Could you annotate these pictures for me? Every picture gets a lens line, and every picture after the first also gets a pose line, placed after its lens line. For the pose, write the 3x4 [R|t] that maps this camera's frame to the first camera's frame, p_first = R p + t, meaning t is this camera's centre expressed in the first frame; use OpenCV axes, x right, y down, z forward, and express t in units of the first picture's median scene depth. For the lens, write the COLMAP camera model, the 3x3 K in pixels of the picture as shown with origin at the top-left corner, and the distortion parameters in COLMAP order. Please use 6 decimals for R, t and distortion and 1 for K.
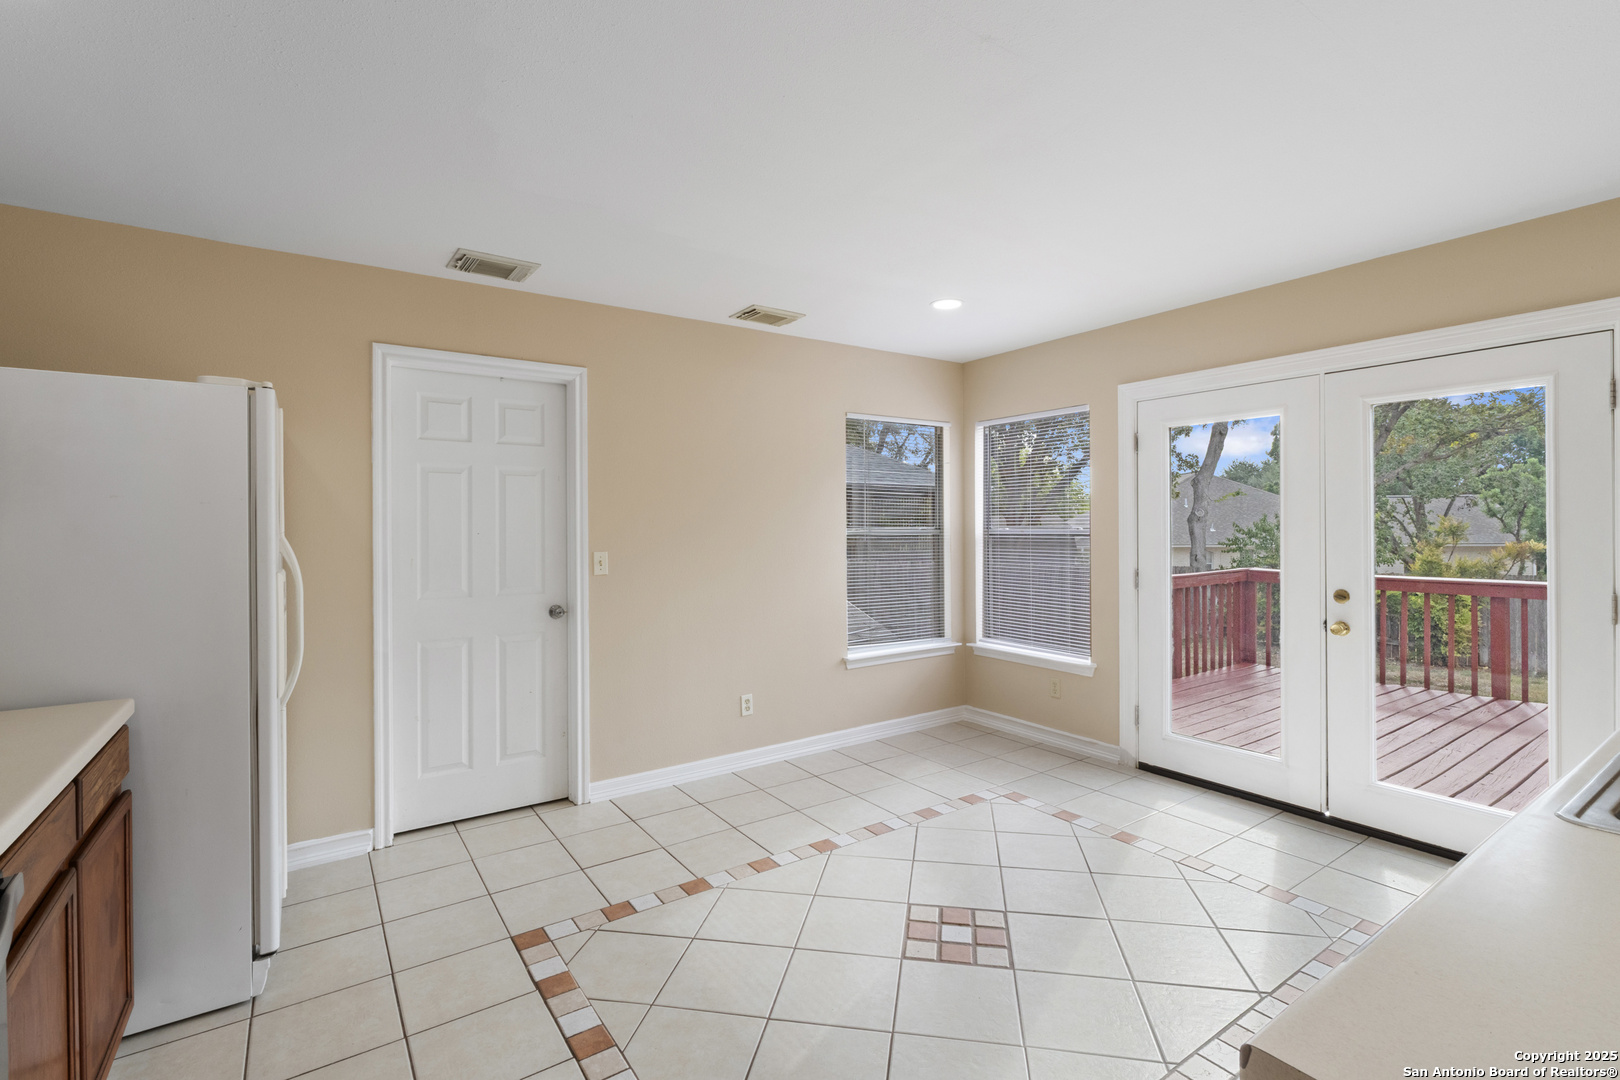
lens RADIAL K [[720.8, 0, 816.5], [0, 720.8, 527.9], [0, 0, 1]] dist [-0.002979, -0.000355]
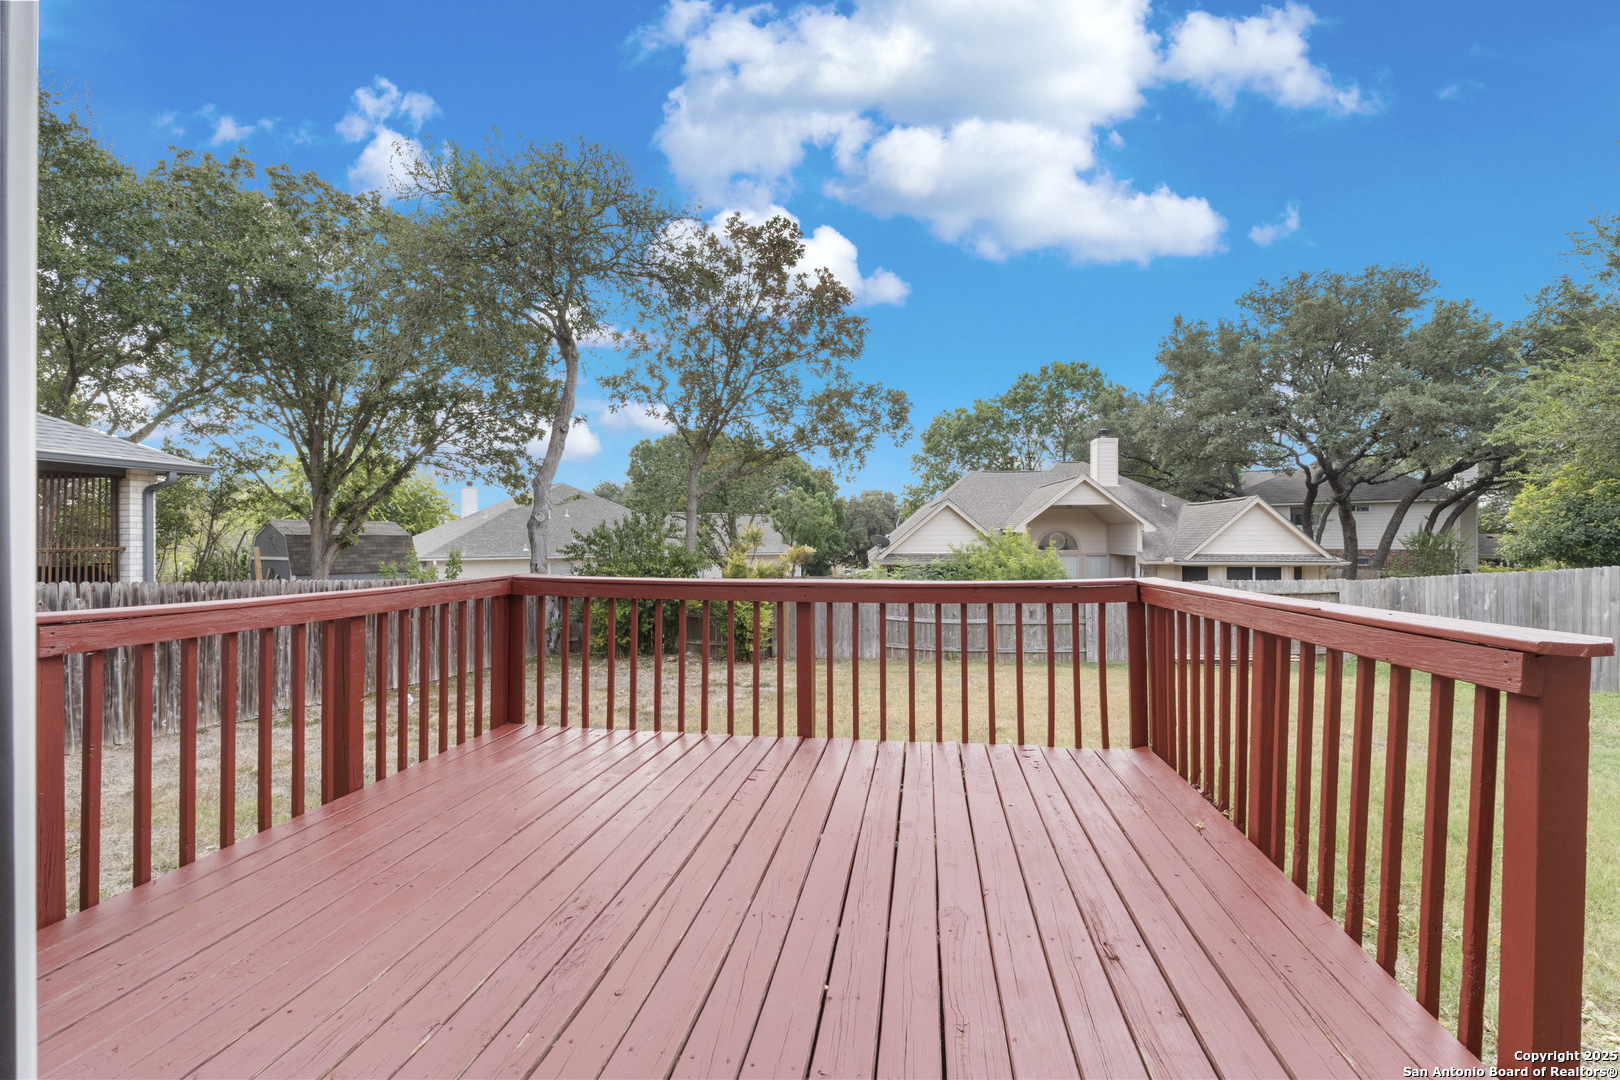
lens RADIAL K [[720.8, 0, 812.1], [0, 720.8, 542.3], [0, 0, 1]] dist [-0.002979, -0.000355]
pose [[0.692082, 0.003647, 0.721810, 0.123607], [-0.003404, 0.999993, -0.001788, 0.010861], [-0.721811, -0.001220, 0.692089, 0.141396]]
